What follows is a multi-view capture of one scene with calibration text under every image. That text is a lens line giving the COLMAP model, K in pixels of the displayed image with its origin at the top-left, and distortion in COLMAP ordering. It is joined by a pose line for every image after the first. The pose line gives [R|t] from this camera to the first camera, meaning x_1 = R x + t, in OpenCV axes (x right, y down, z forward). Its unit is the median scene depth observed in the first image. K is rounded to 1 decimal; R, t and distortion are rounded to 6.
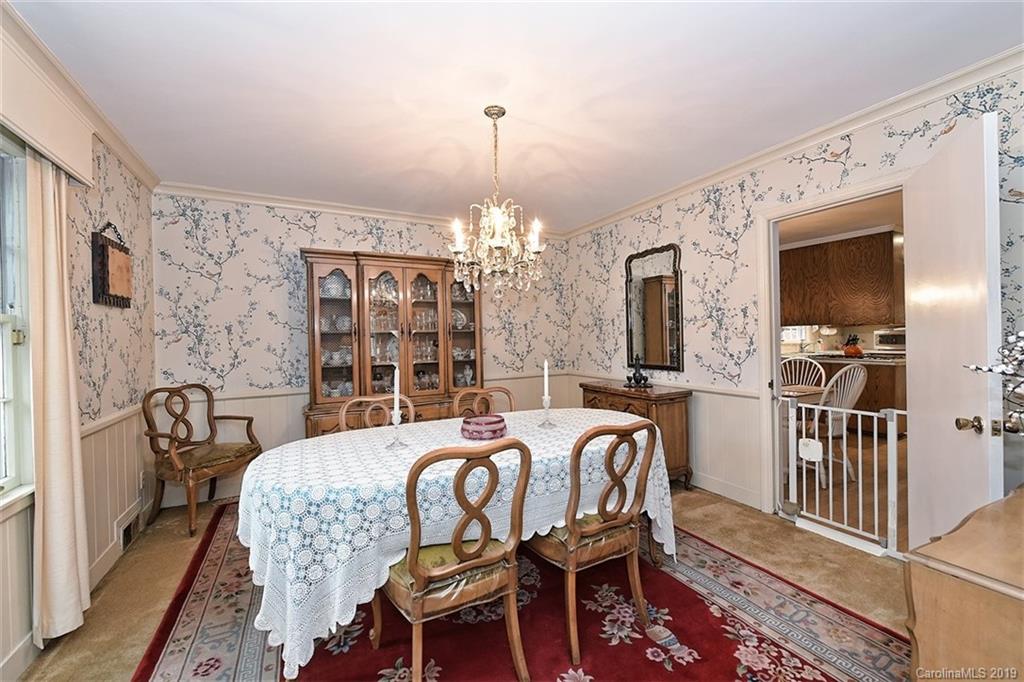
lens RADIAL K [[403.9, 0, 511.3], [0, 403.9, 340.1], [0, 0, 1]] dist [-0.003297, -0.000319]
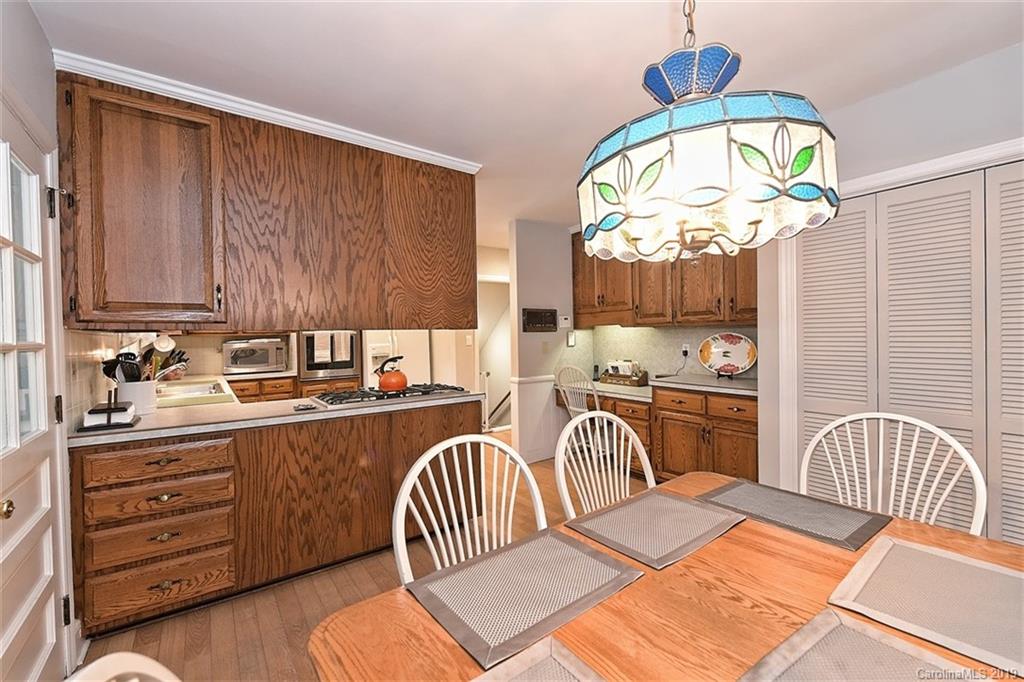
lens RADIAL K [[419.1, 0, 511.6], [0, 419.1, 338.6], [0, 0, 1]] dist [-0.004858, -0.000745]
pose [[-0.151310, 0.013257, 0.988397, 0.279789], [0.027965, 0.999567, -0.009126, -0.018223], [-0.988091, 0.026260, -0.151615, 0.900799]]
